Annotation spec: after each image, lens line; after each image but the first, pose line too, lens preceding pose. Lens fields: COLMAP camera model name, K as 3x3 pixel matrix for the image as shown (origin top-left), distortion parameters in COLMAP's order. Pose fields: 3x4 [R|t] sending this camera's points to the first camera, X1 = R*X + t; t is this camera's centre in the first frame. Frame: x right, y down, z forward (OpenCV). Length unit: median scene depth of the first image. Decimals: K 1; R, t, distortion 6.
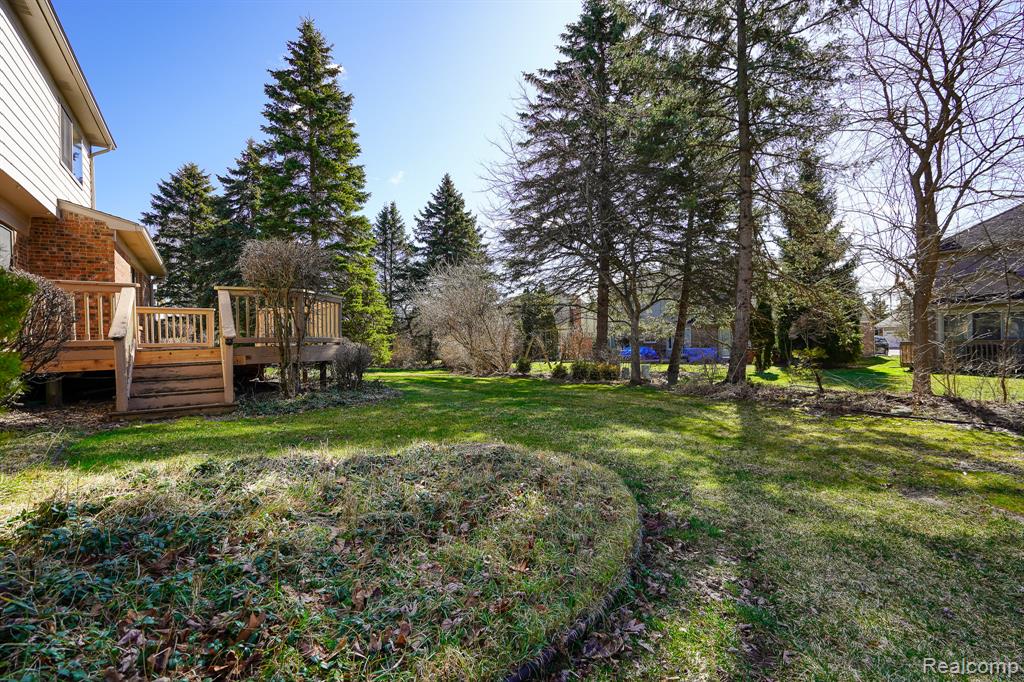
lens RADIAL K [[455.1, 0, 509.0], [0, 455.1, 344.7], [0, 0, 1]] dist [0.000142, 0.000644]
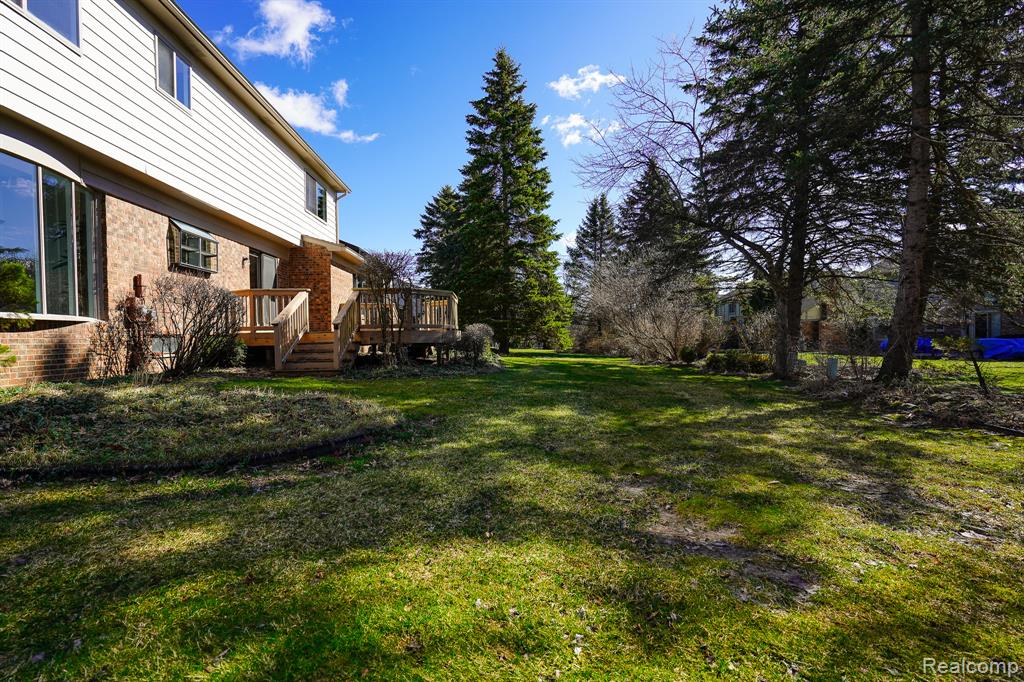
lens RADIAL K [[459.7, 0, 512.0], [0, 459.7, 341.0], [0, 0, 1]] dist [-0.003896, 0.000126]
pose [[0.863131, 0.016985, -0.504694, 0.181566], [-0.008866, 0.999790, 0.018485, 0.001982], [0.504902, -0.011480, 0.863100, 0.006228]]
